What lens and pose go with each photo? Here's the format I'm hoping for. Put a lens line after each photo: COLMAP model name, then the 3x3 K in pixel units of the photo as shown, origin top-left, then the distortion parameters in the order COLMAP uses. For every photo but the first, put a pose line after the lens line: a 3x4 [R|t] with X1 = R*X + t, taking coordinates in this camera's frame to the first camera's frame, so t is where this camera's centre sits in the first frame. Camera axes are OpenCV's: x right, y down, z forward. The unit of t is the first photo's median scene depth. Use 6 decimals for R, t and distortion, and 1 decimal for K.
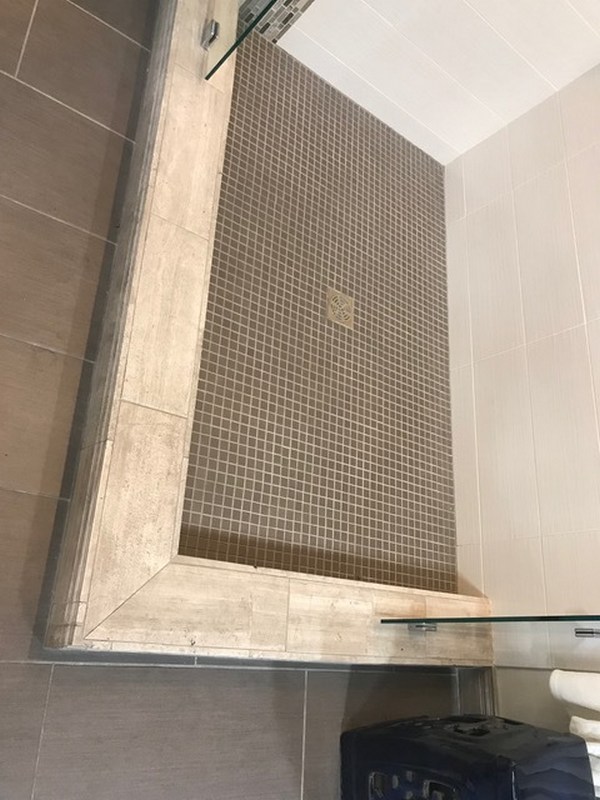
lens RADIAL K [[654.6, 0, 295.6], [0, 654.6, 400.5], [0, 0, 1]] dist [0.007563, -0.005179]
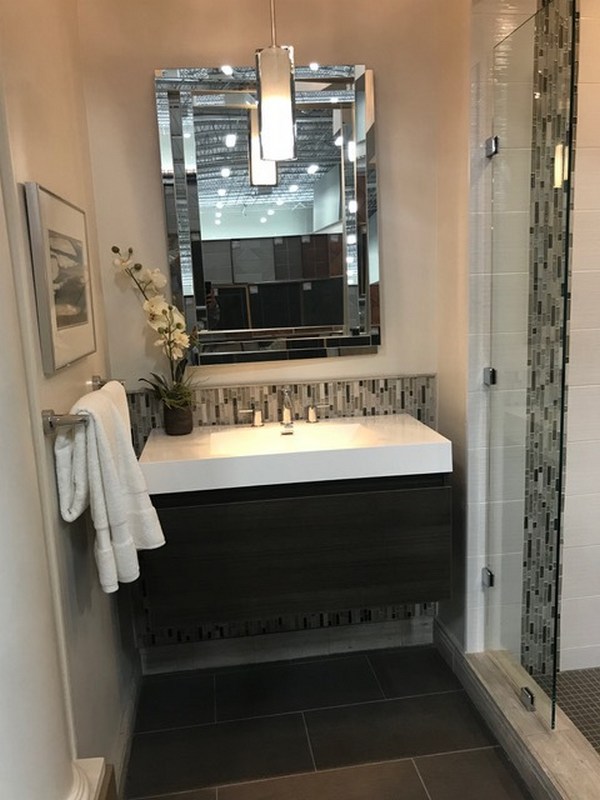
lens RADIAL K [[654.6, 0, 297.5], [0, 654.6, 398.5], [0, 0, 1]] dist [0.007563, -0.005179]
pose [[0.730712, -0.681036, 0.047421, -0.114092], [0.402243, 0.373377, -0.835937, 0.088447], [0.551598, 0.629904, 0.546773, -0.265868]]
